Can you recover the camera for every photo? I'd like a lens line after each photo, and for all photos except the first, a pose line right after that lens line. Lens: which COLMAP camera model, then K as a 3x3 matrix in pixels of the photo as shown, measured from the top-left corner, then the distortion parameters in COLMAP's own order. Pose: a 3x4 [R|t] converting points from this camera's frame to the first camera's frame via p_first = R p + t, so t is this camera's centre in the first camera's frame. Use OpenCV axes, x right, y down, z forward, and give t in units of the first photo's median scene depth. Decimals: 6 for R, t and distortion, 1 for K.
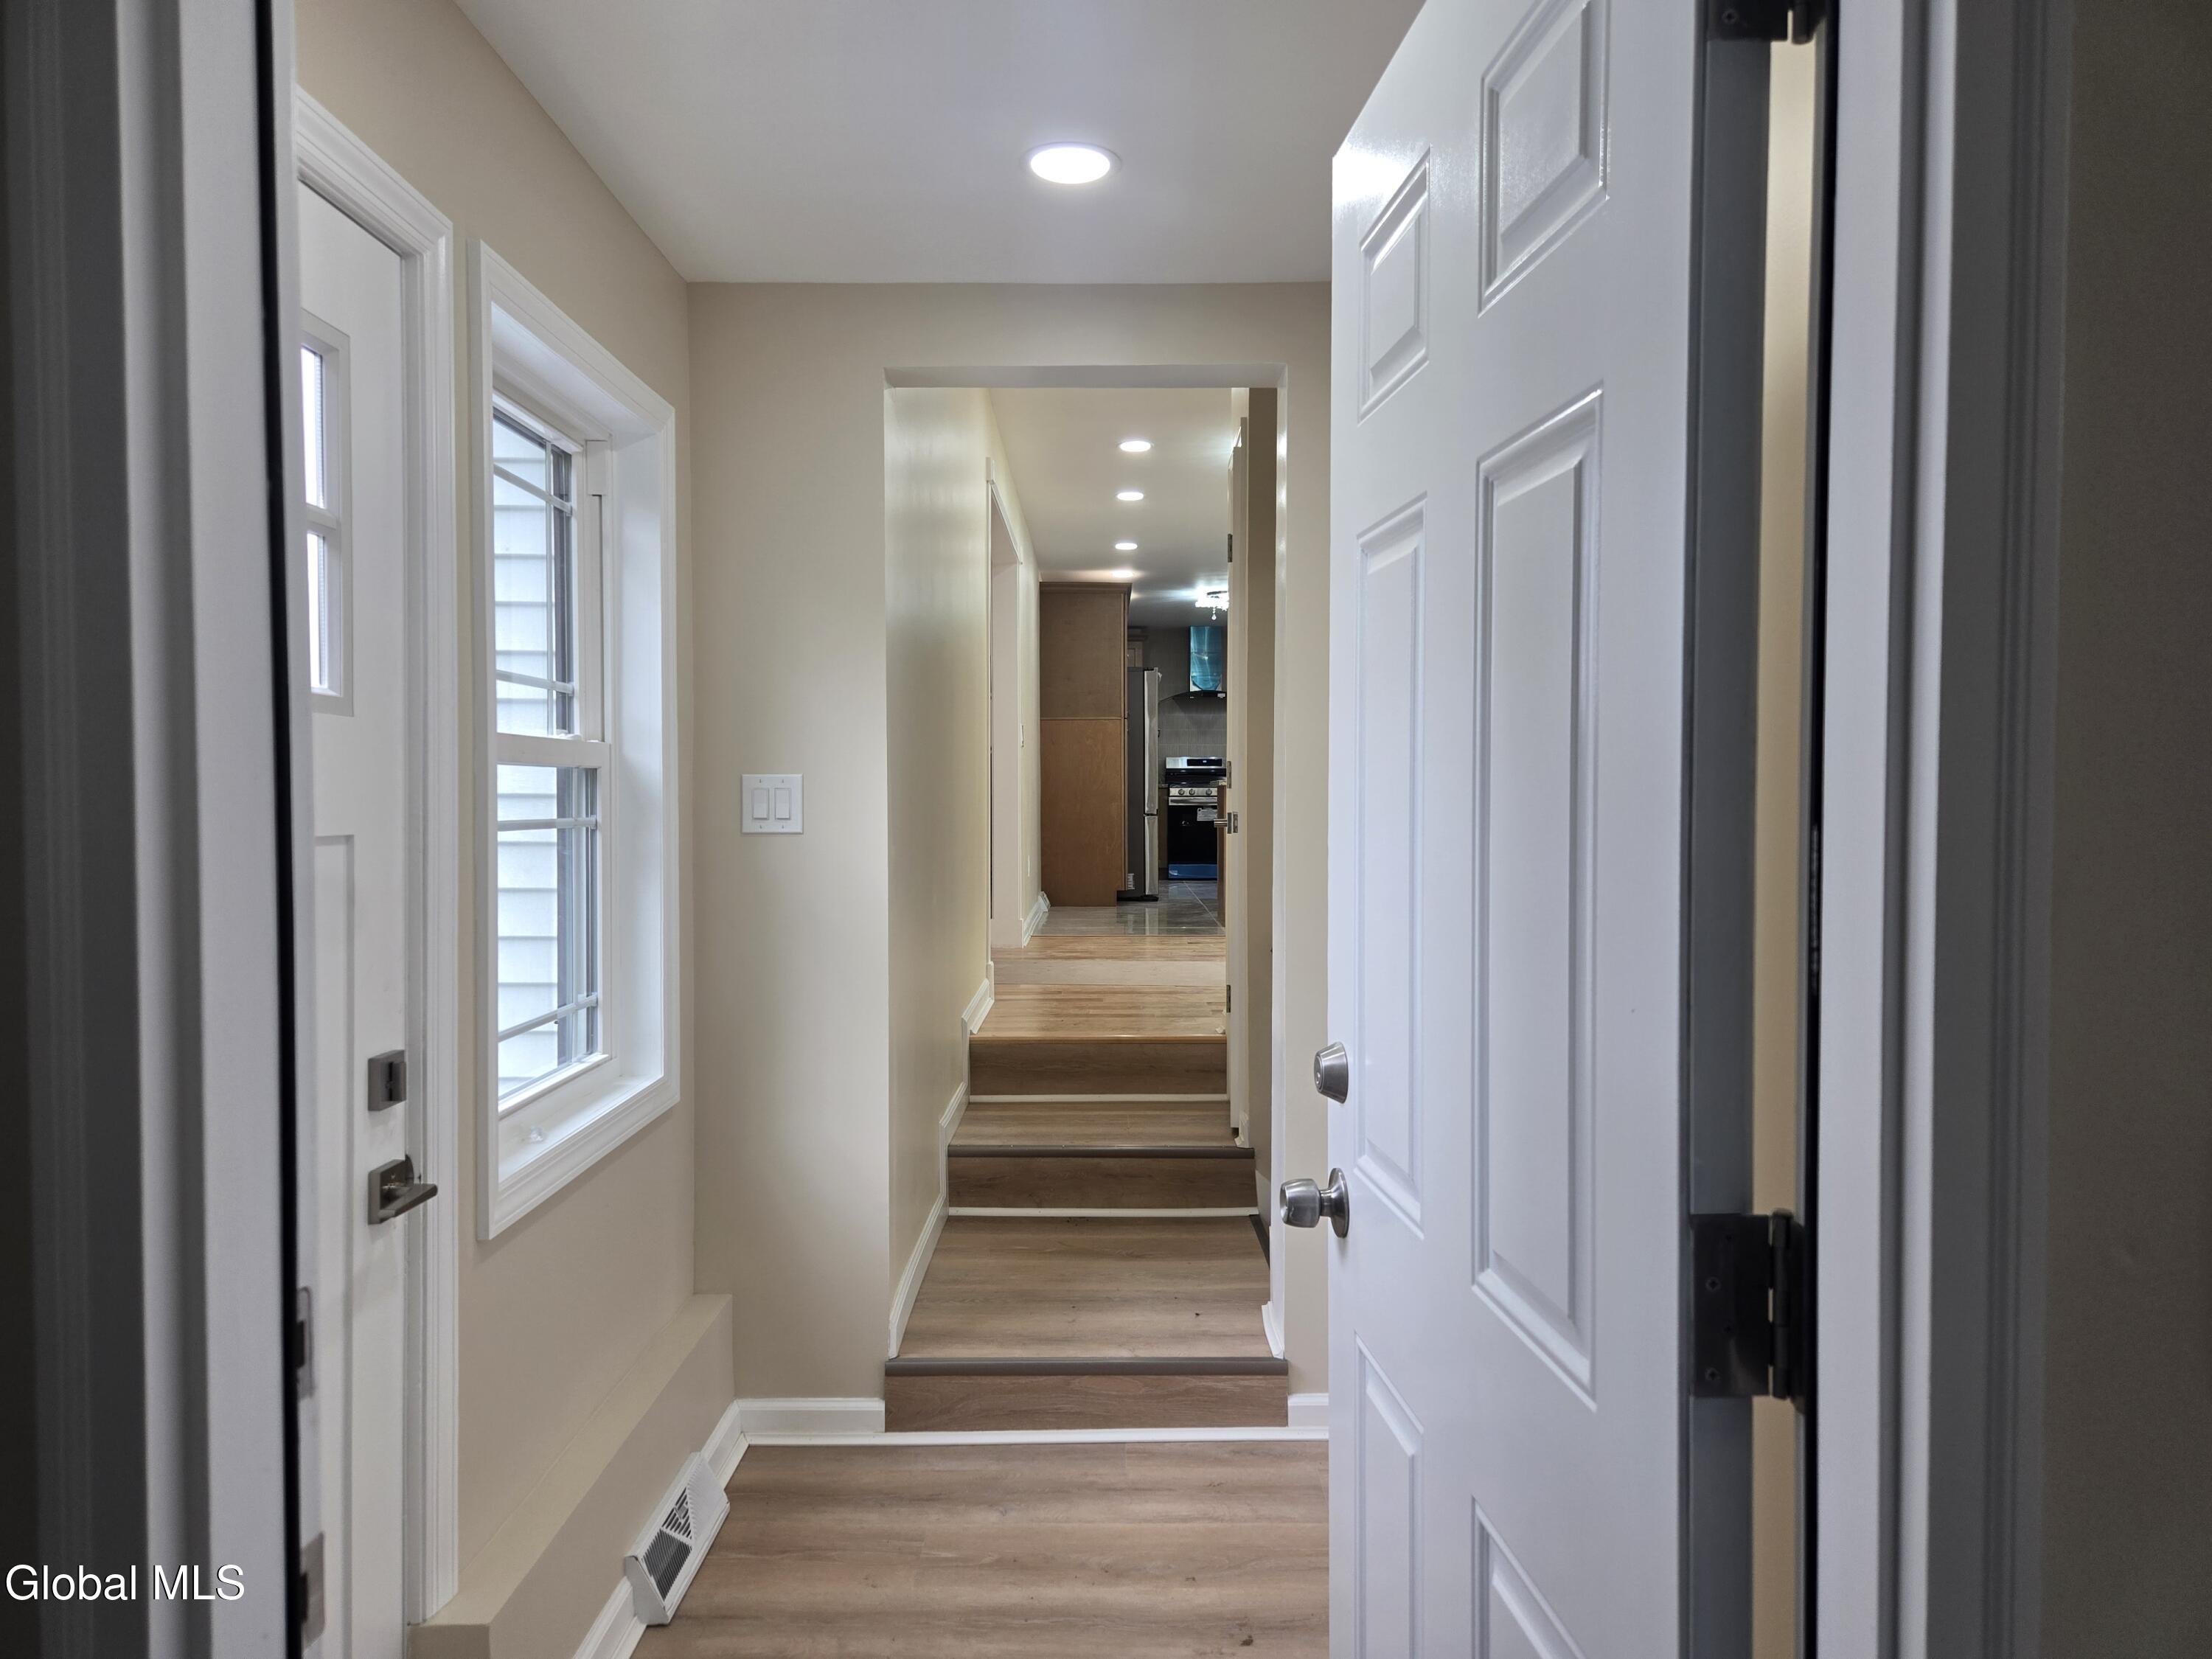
lens RADIAL K [[1501.5, 0, 1109.9], [0, 1501.5, 830.3], [0, 0, 1]] dist [0.074028, -0.042495]
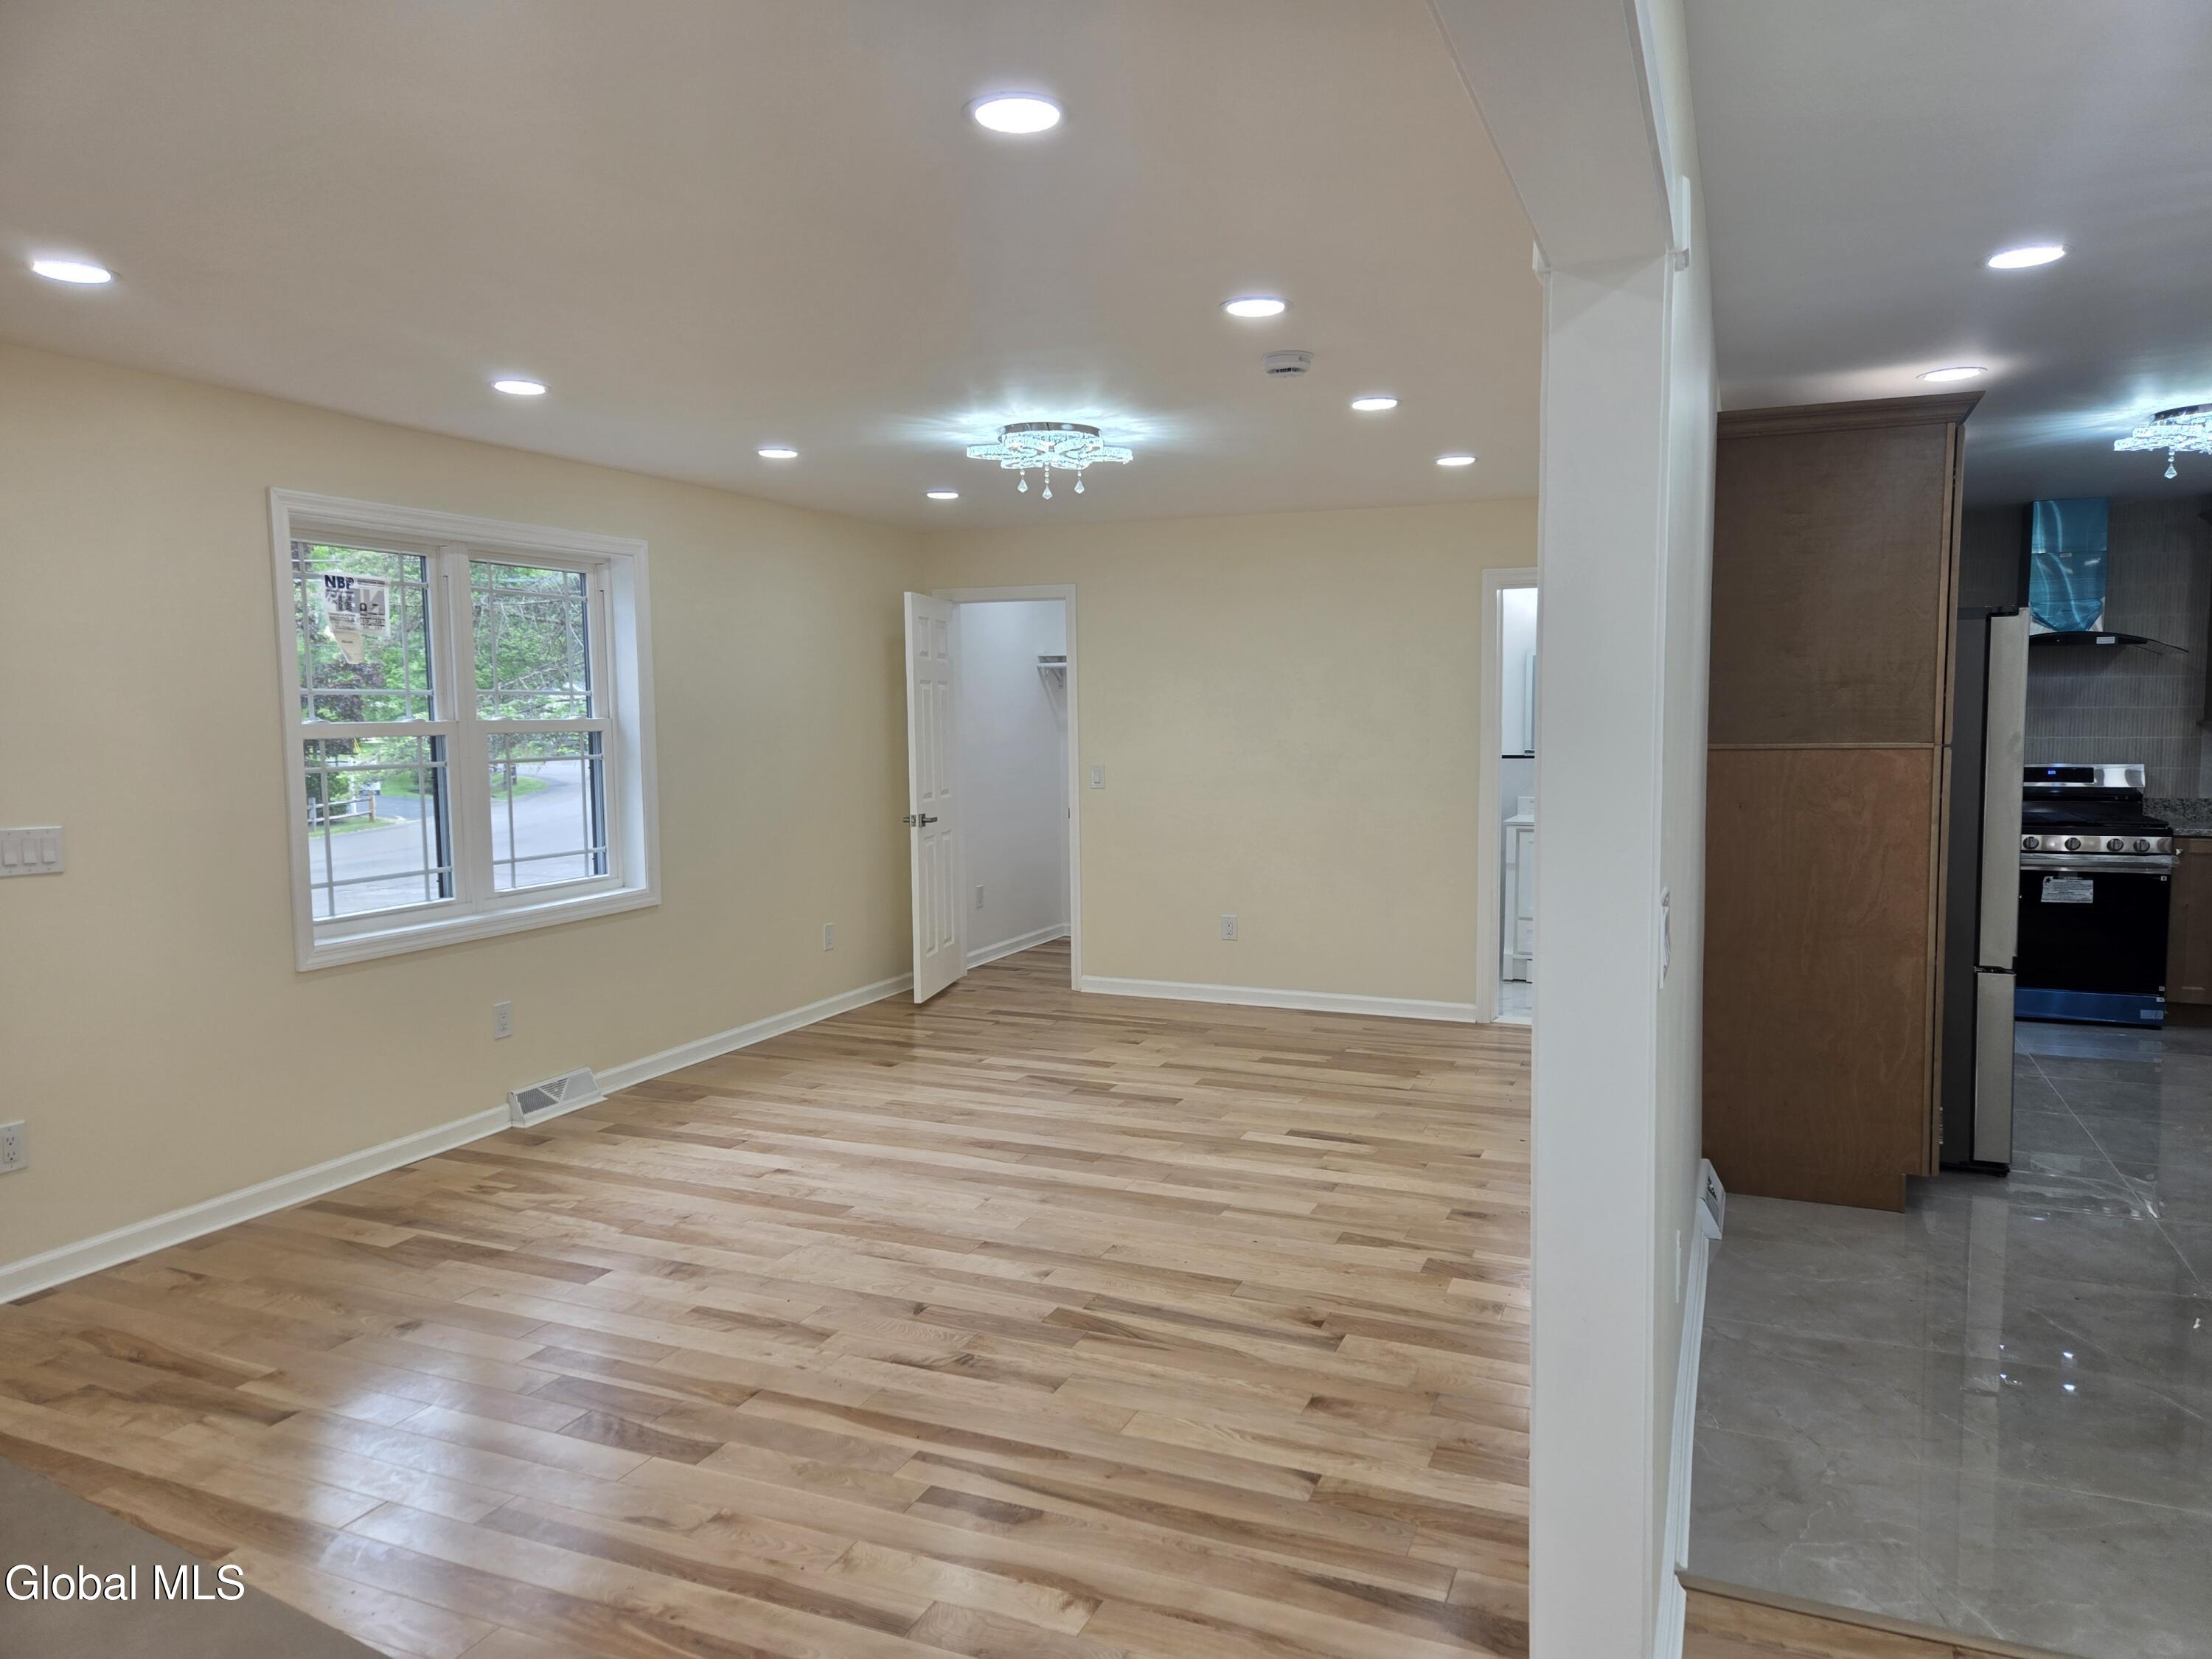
lens RADIAL K [[1501.5, 0, 1105.2], [0, 1501.5, 814.4], [0, 0, 1]] dist [0.074028, -0.042495]
pose [[0.916782, 0.022729, -0.398740, -0.031288], [-0.004910, 0.998945, 0.045652, -0.073512], [0.399357, -0.039895, 0.915927, 0.544765]]
